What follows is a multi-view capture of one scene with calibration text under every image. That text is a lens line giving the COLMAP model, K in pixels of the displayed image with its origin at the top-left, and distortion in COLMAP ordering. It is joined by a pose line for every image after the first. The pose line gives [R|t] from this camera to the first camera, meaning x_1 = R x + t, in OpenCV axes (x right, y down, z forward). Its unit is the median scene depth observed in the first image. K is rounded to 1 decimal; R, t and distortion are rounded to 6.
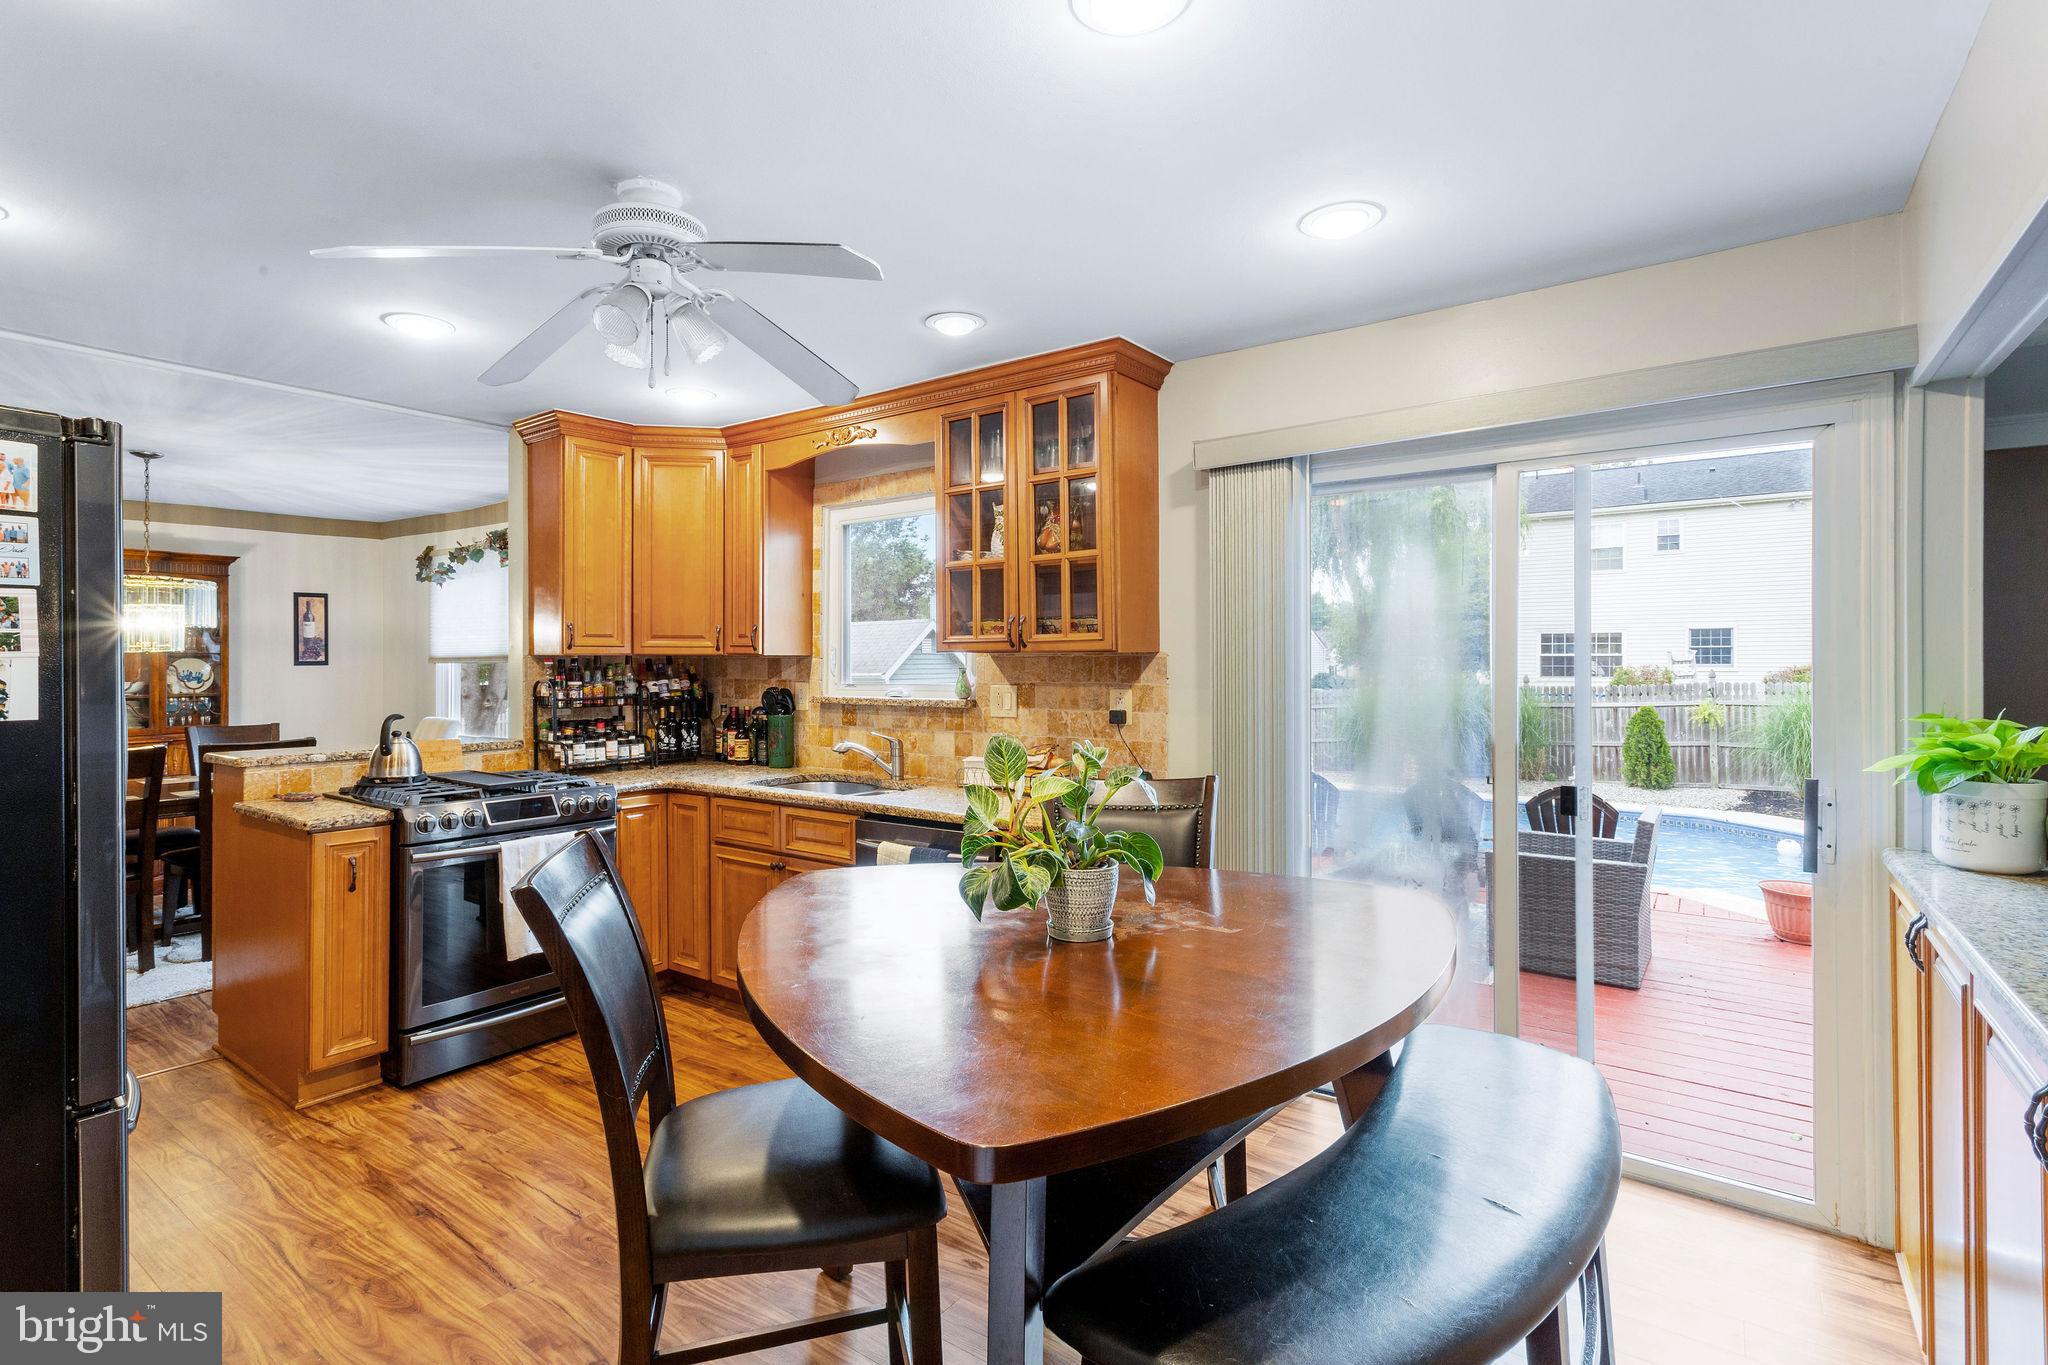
lens RADIAL K [[987.7, 0, 1005.4], [0, 987.7, 661.9], [0, 0, 1]] dist [-0.002013, 0.004077]
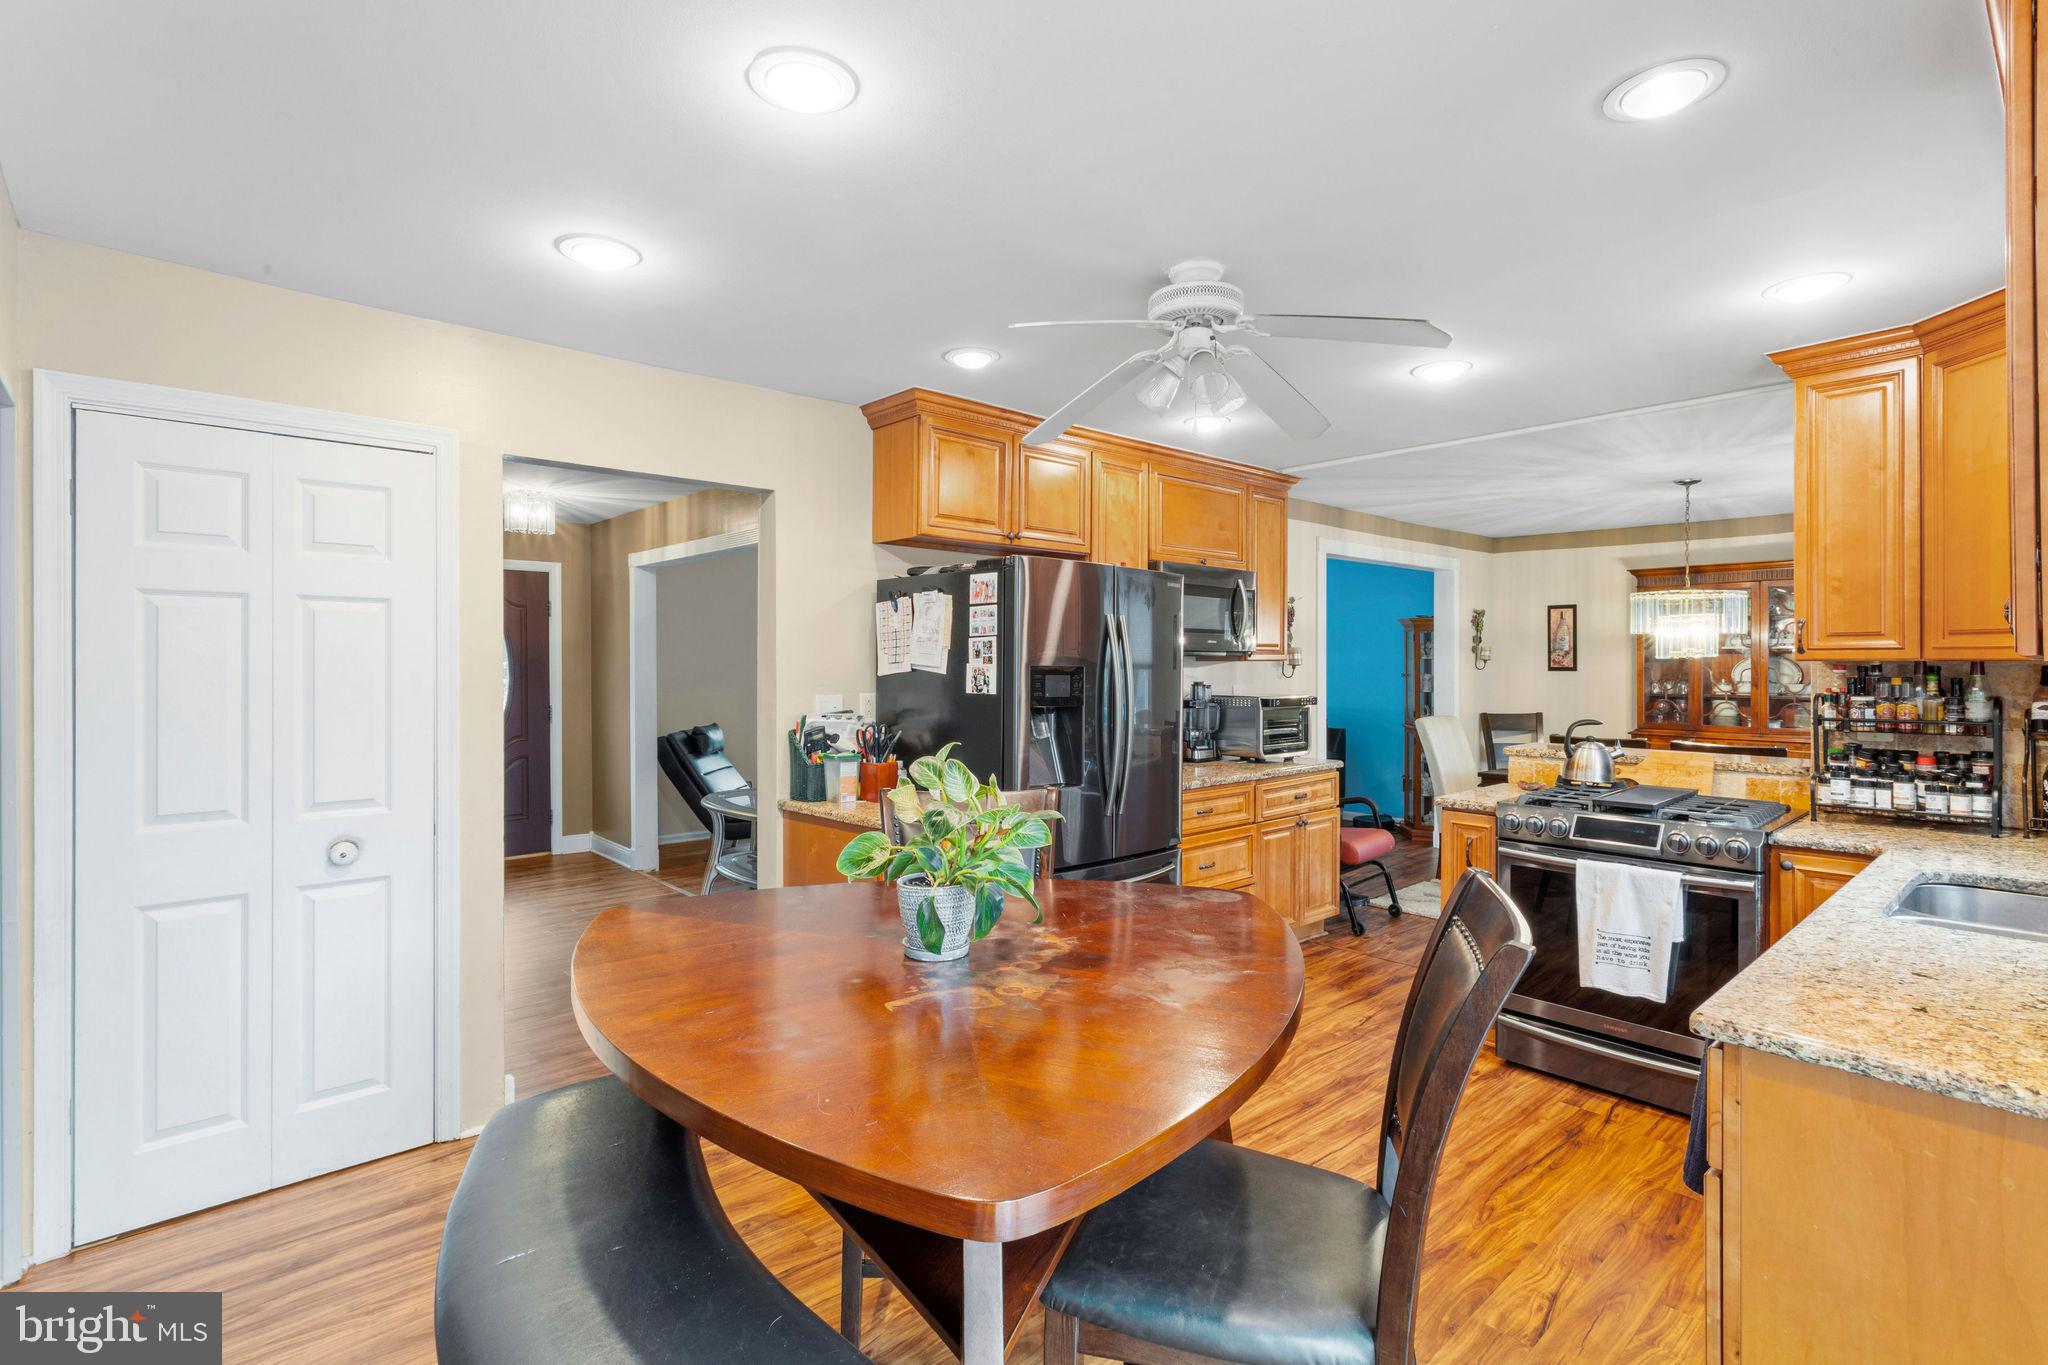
lens RADIAL K [[987.7, 0, 1018.9], [0, 987.7, 683.2], [0, 0, 1]] dist [-0.002013, 0.004077]
pose [[-0.195428, 0.021525, -0.980482, 0.457702], [0.000877, 0.999763, 0.021774, -0.007298], [0.980718, 0.003396, -0.195401, 0.573757]]
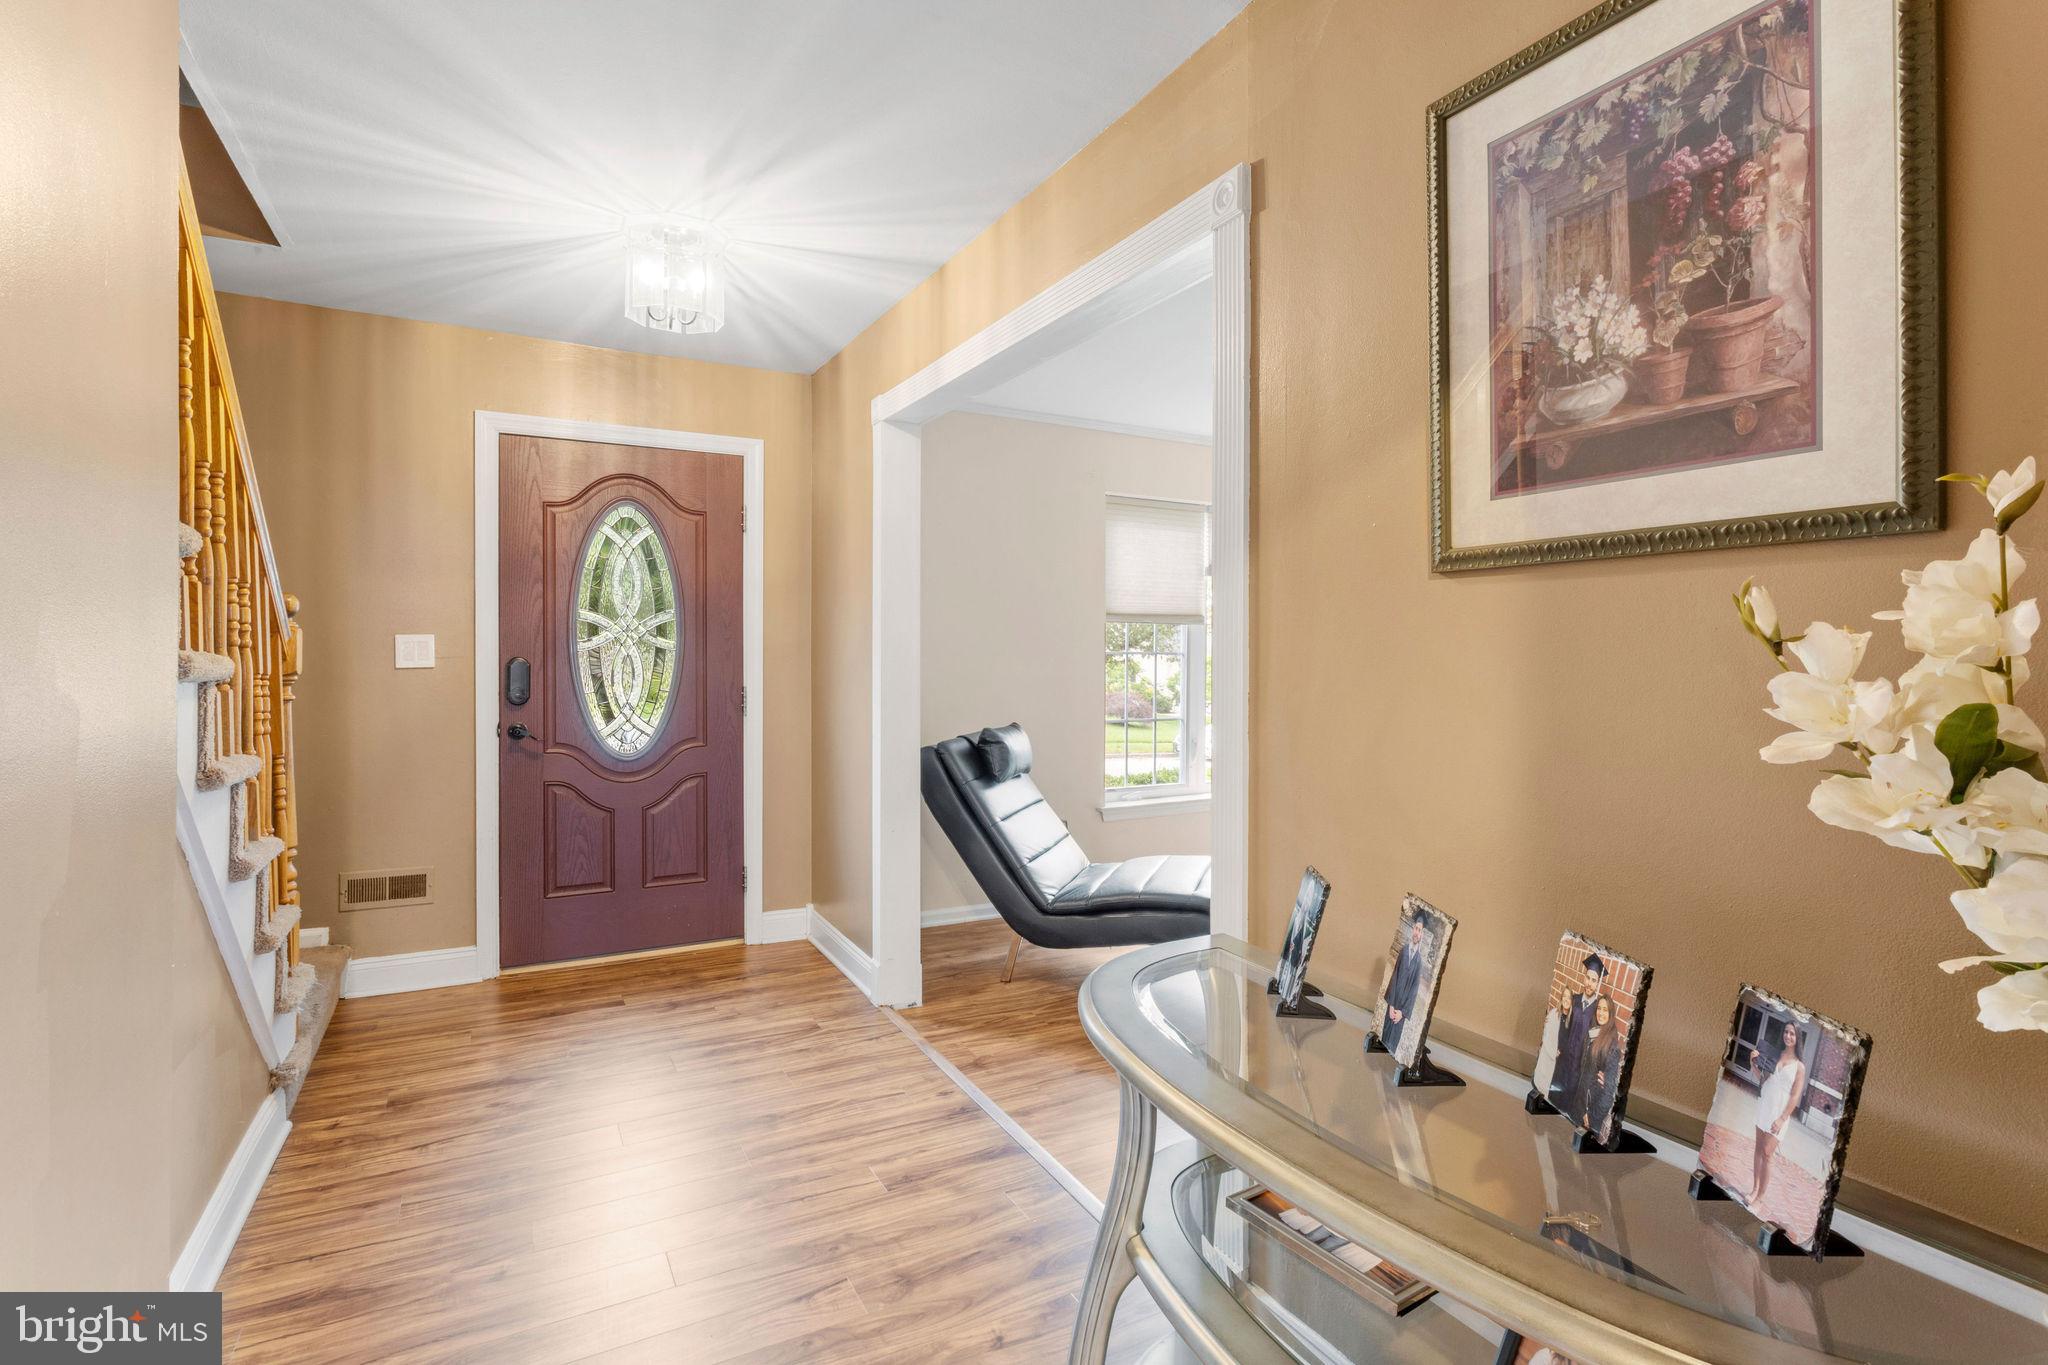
lens RADIAL K [[987.7, 0, 1022.9], [0, 987.7, 662.2], [0, 0, 1]] dist [-0.002013, 0.004077]
pose [[-0.420610, 0.012669, -0.907153, -0.322637], [-0.002491, 0.999883, 0.015119, 0.029151], [0.907238, 0.008619, -0.420529, 0.086099]]
